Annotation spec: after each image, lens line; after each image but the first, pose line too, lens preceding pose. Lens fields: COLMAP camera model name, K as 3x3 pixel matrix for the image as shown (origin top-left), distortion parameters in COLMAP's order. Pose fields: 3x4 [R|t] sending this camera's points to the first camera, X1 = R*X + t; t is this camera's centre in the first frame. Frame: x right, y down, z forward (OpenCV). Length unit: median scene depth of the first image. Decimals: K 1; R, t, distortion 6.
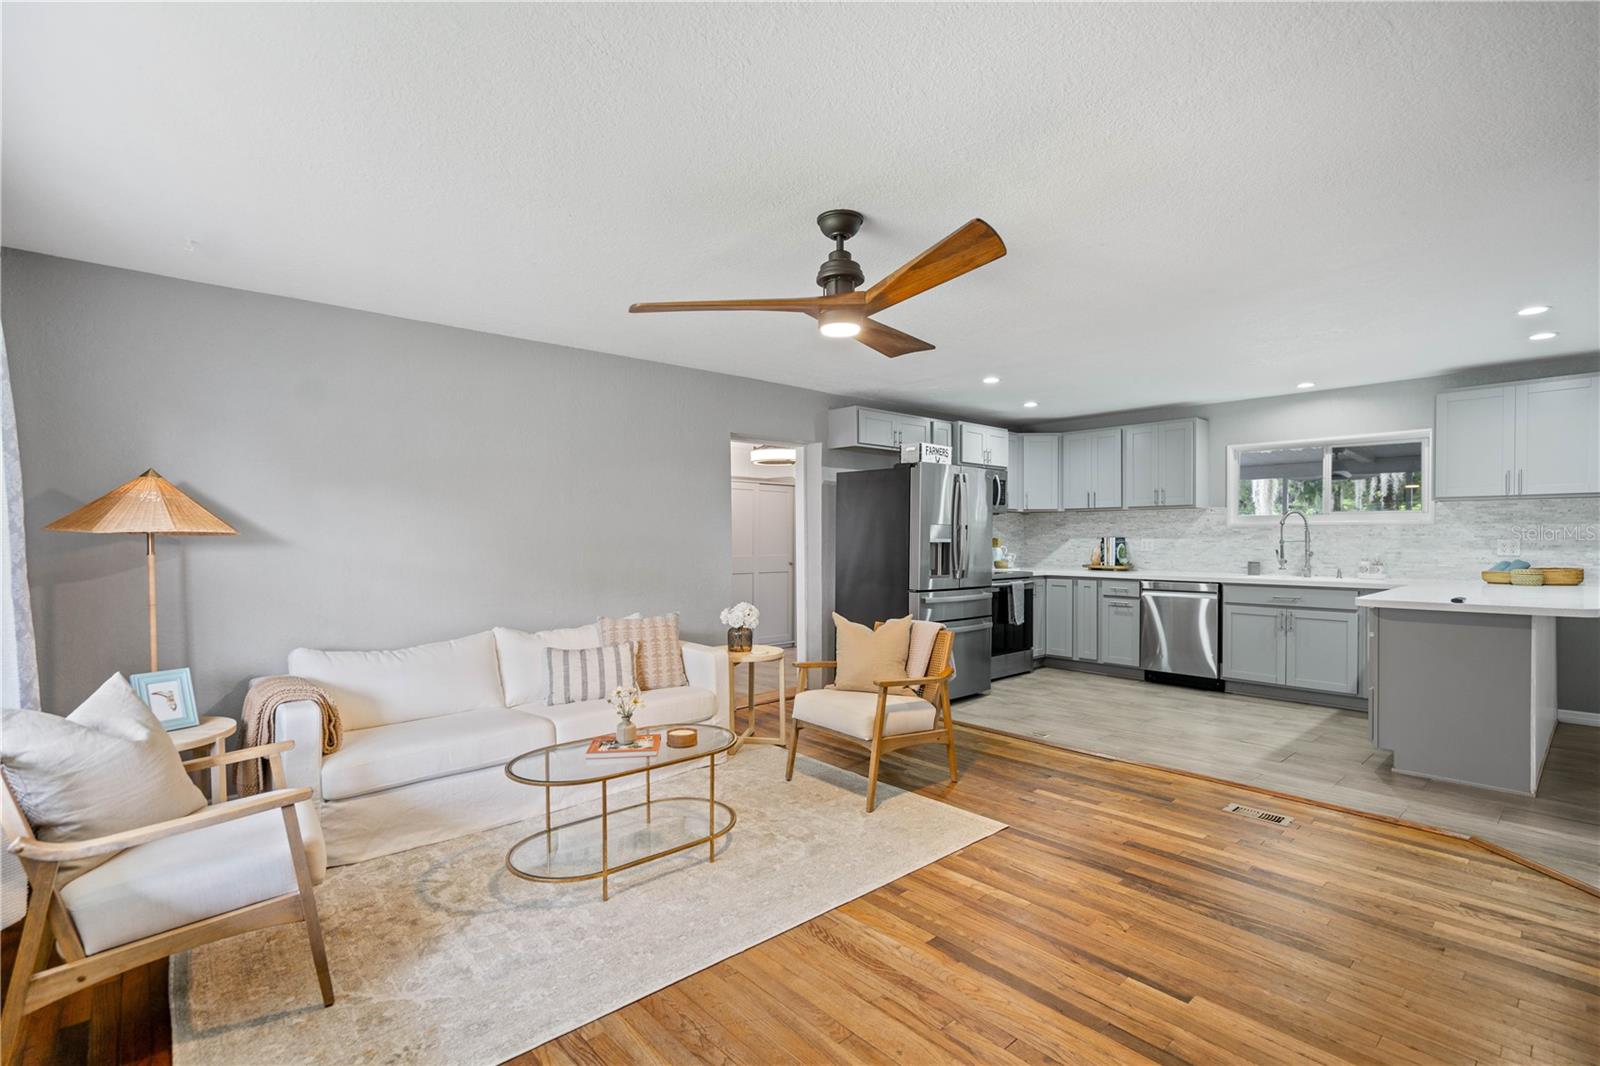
lens RADIAL K [[736.3, 0, 797.0], [0, 736.3, 546.0], [0, 0, 1]] dist [-0.002622, 0.000945]
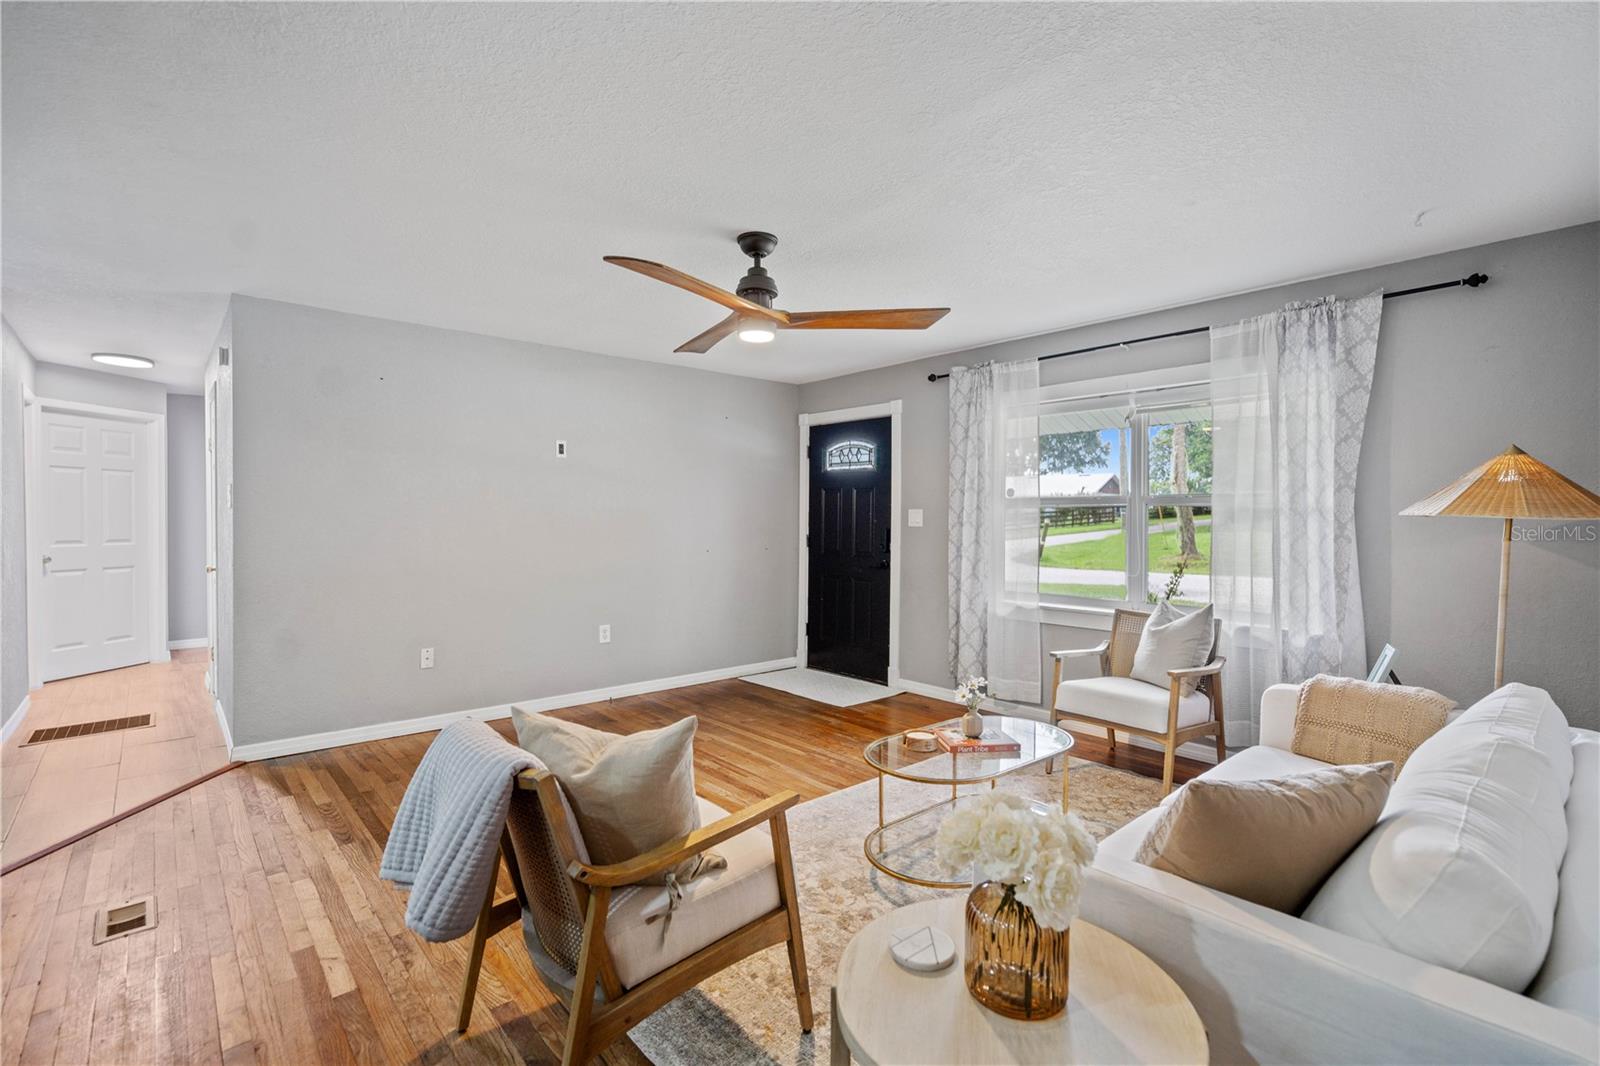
lens RADIAL K [[736.3, 0, 807.9], [0, 736.3, 522.3], [0, 0, 1]] dist [-0.002622, 0.000945]
pose [[-0.999977, -0.001758, -0.006590, -0.008896], [-0.001897, 0.999776, 0.021094, -0.018409], [0.006552, 0.021106, -0.999756, 1.318415]]
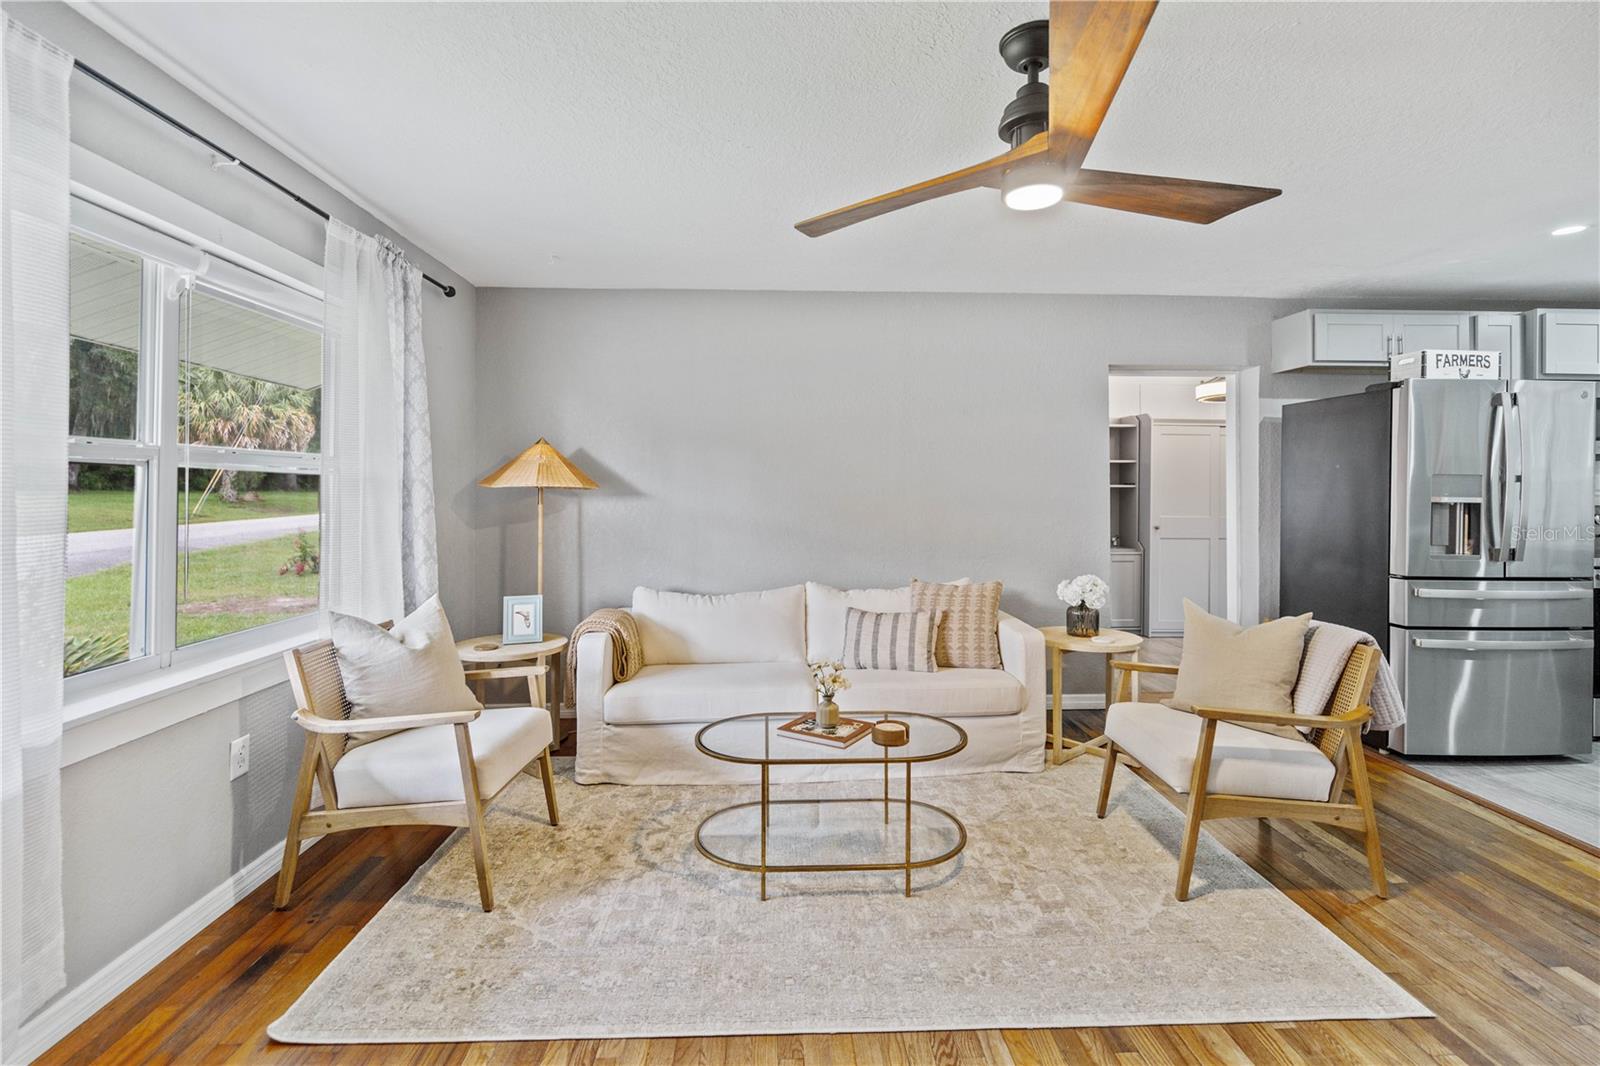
lens RADIAL K [[736.3, 0, 806.4], [0, 736.3, 489.6], [0, 0, 1]] dist [-0.002622, 0.000945]
pose [[0.774929, 0.000421, -0.632048, 0.205073], [-0.011894, 0.999832, -0.013917, -0.001341], [0.631936, 0.018302, 0.774804, 0.201274]]
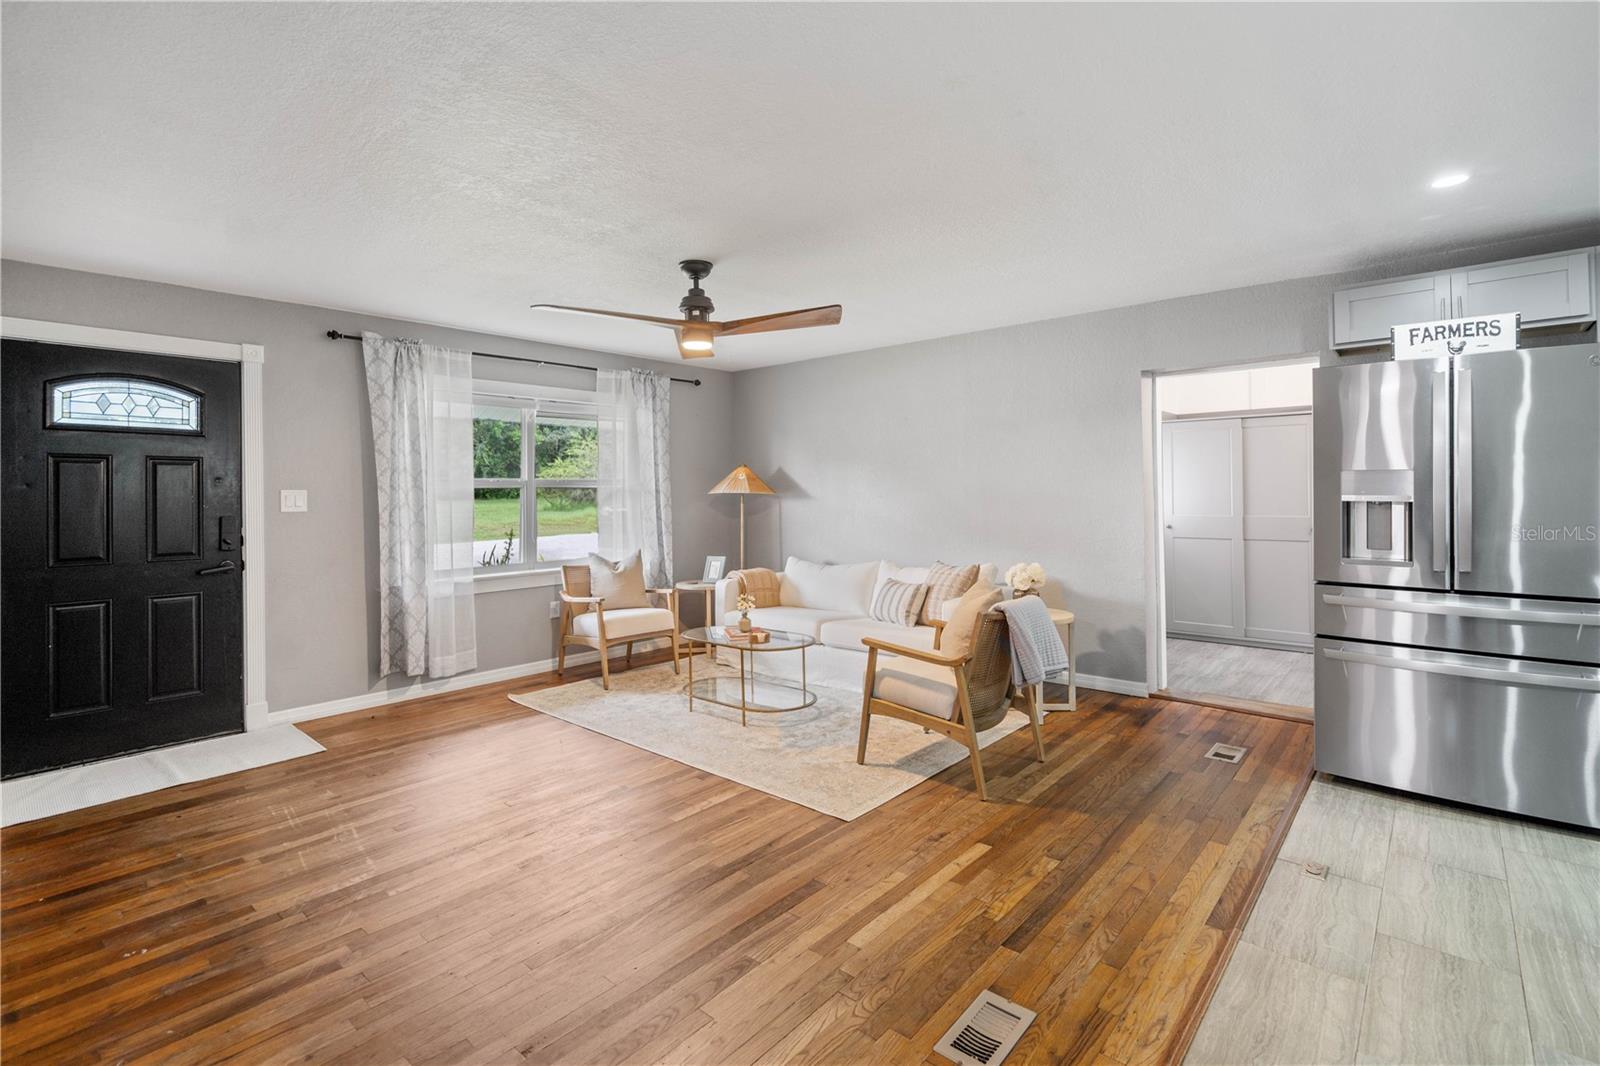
lens RADIAL K [[736.3, 0, 815.5], [0, 736.3, 492.8], [0, 0, 1]] dist [-0.002622, 0.000945]
pose [[0.142384, 0.000719, -0.989811, 0.878618], [-0.002686, 0.999996, 0.000340, -0.013620], [0.989808, 0.002611, 0.142385, 0.627686]]
